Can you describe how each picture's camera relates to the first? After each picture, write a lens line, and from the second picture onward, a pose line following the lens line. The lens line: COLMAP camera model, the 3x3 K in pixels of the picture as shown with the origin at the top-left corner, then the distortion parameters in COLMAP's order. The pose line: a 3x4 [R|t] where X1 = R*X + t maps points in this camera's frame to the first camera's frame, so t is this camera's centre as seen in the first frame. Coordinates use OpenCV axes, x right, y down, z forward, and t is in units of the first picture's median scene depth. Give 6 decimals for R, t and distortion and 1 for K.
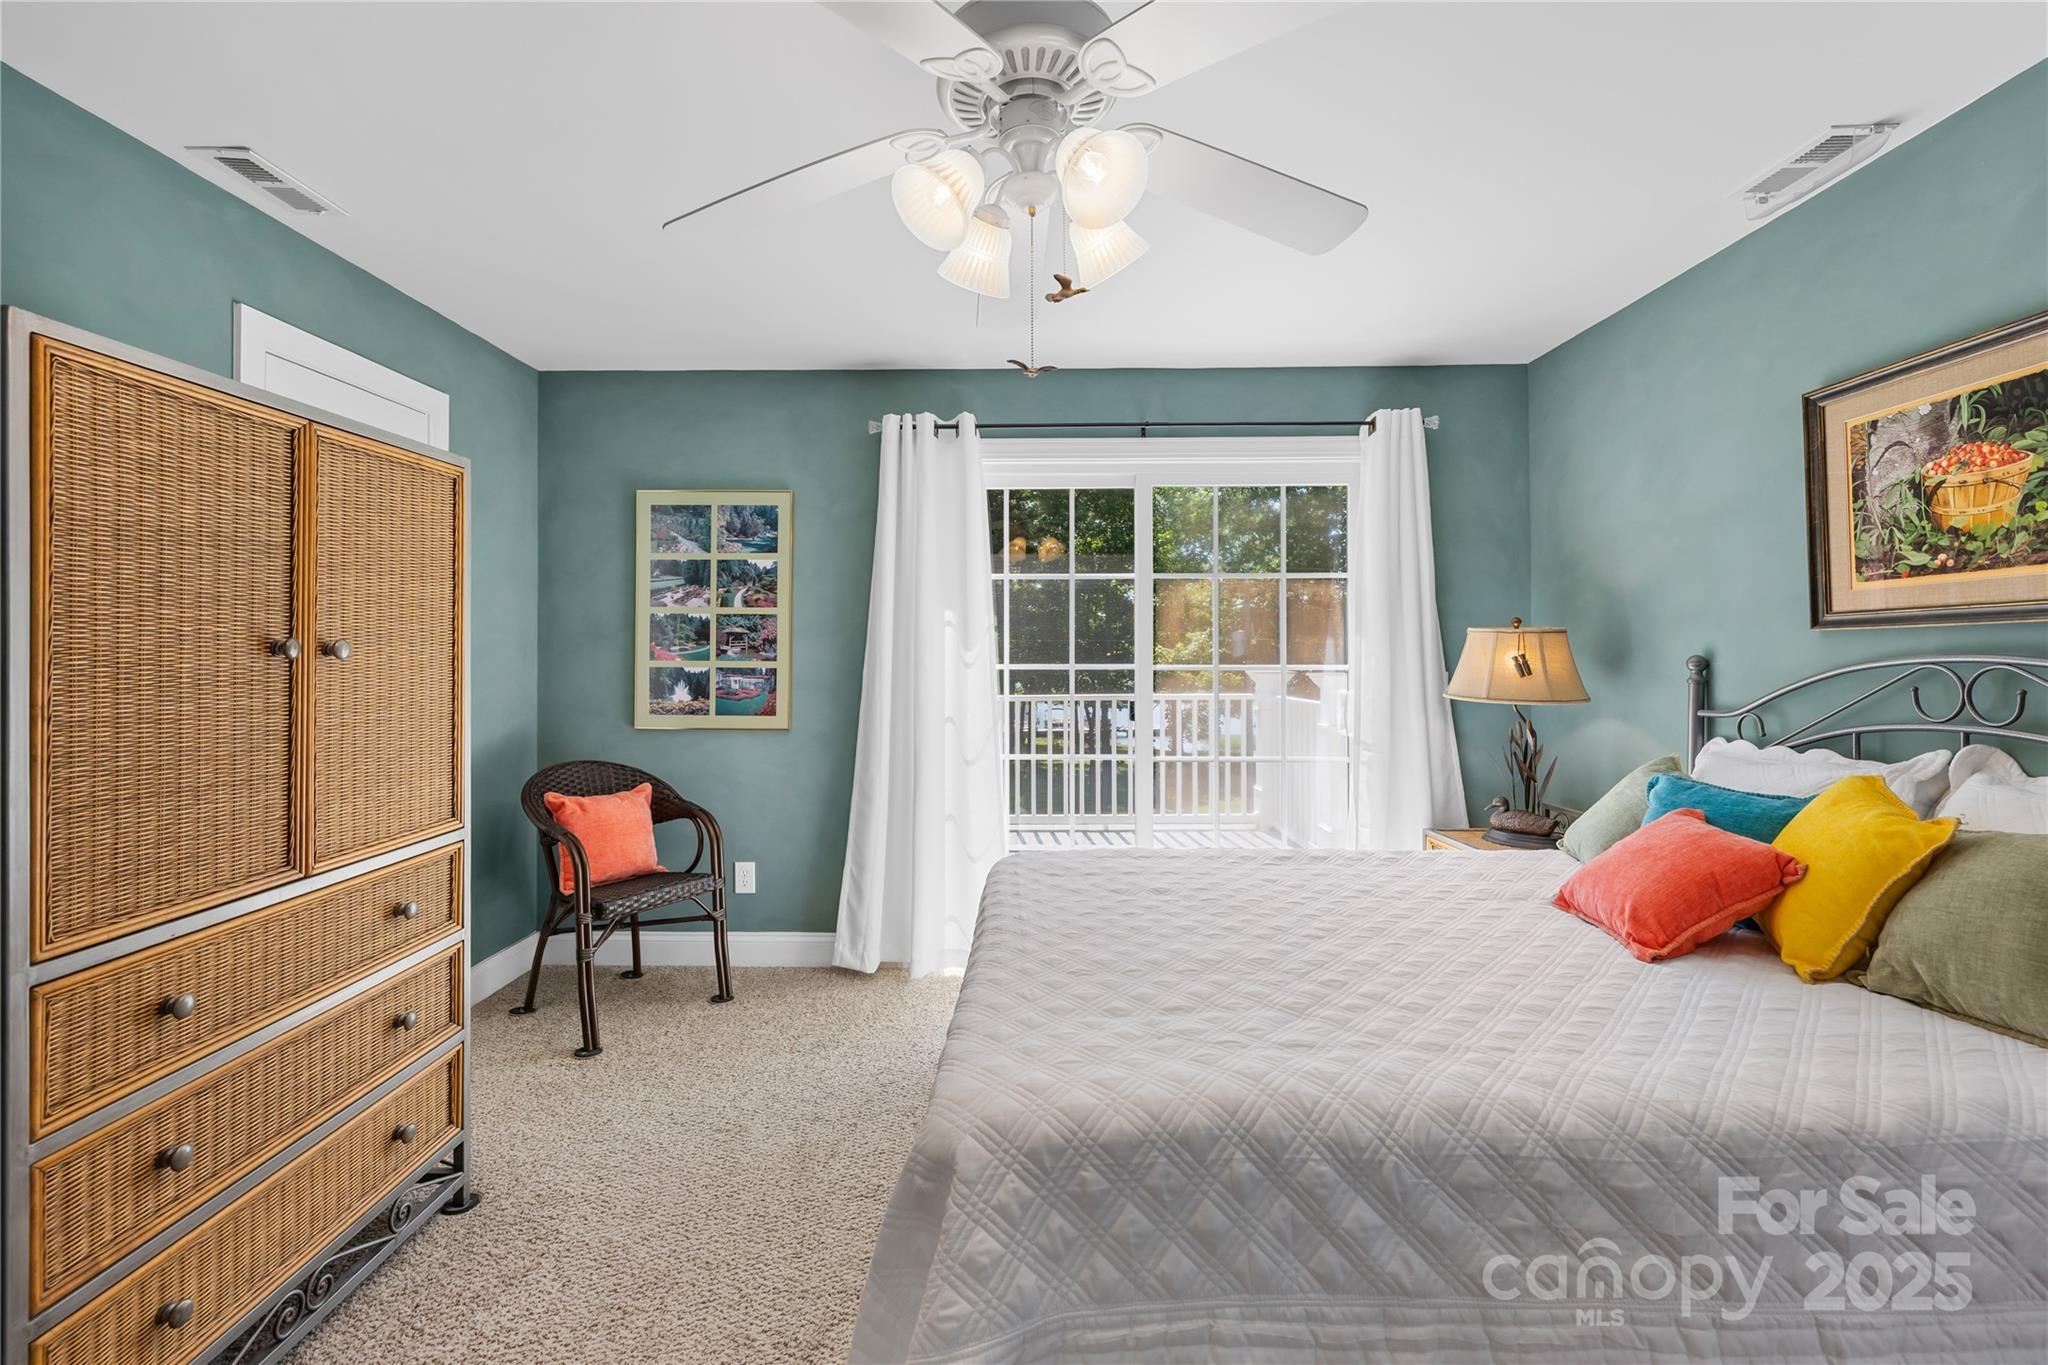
lens RADIAL K [[876.2, 0, 1021.9], [0, 876.2, 658.5], [0, 0, 1]] dist [0.001241, -0.000058]
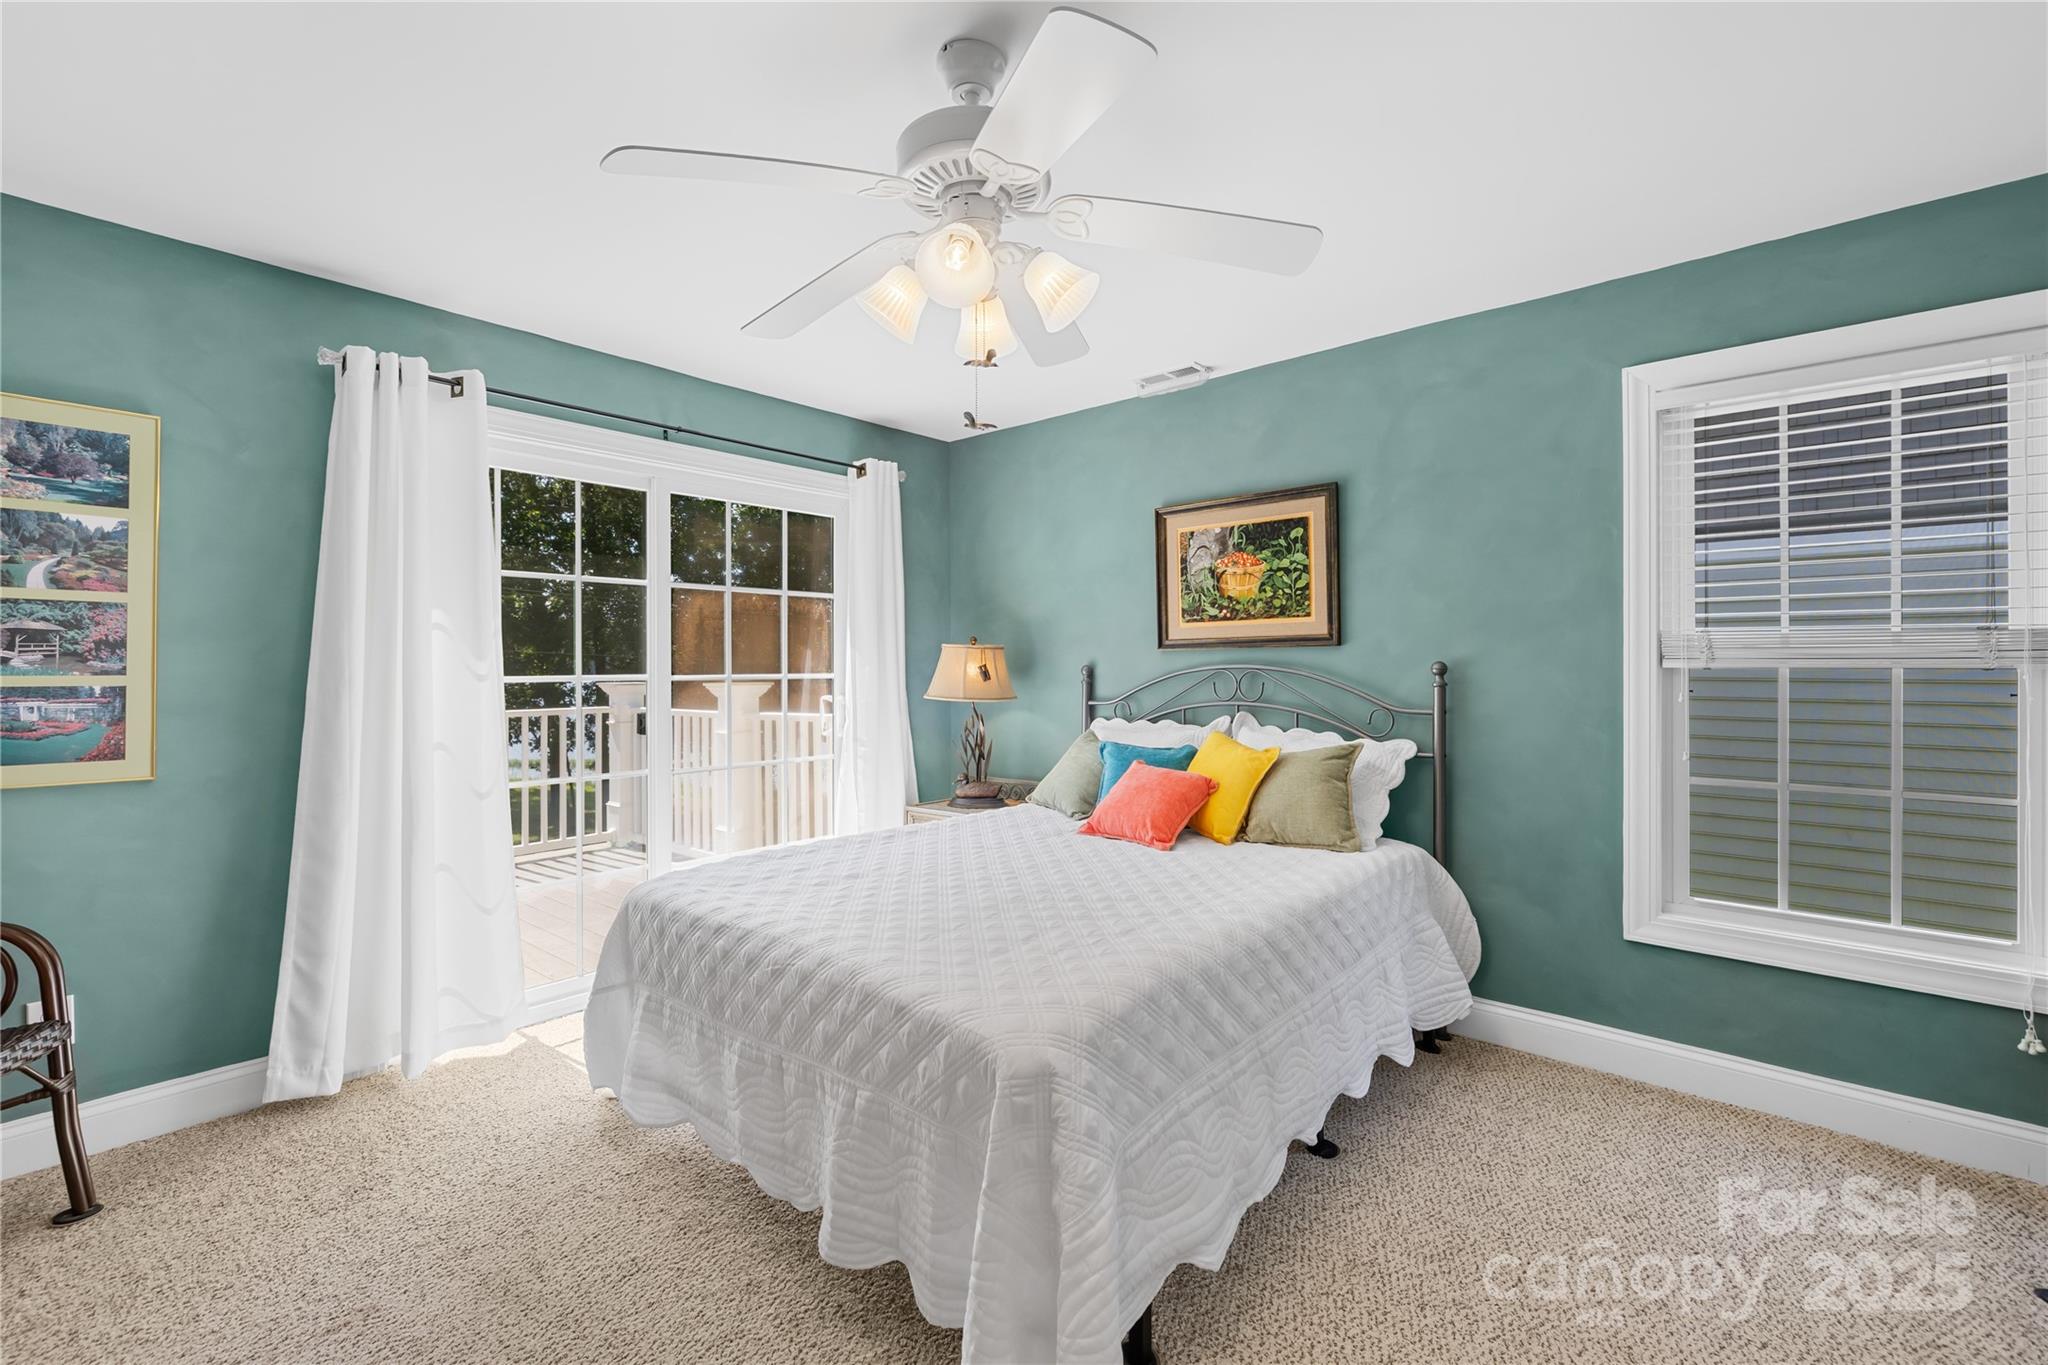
lens RADIAL K [[877.4, 0, 1016.9], [0, 877.4, 680.6], [0, 0, 1]] dist [-0.001335, -0.000094]
pose [[0.643778, -0.013695, 0.765090, -0.539278], [0.004767, 0.999892, 0.013887, 0.001604], [-0.765197, -0.005293, 0.643774, 0.118964]]
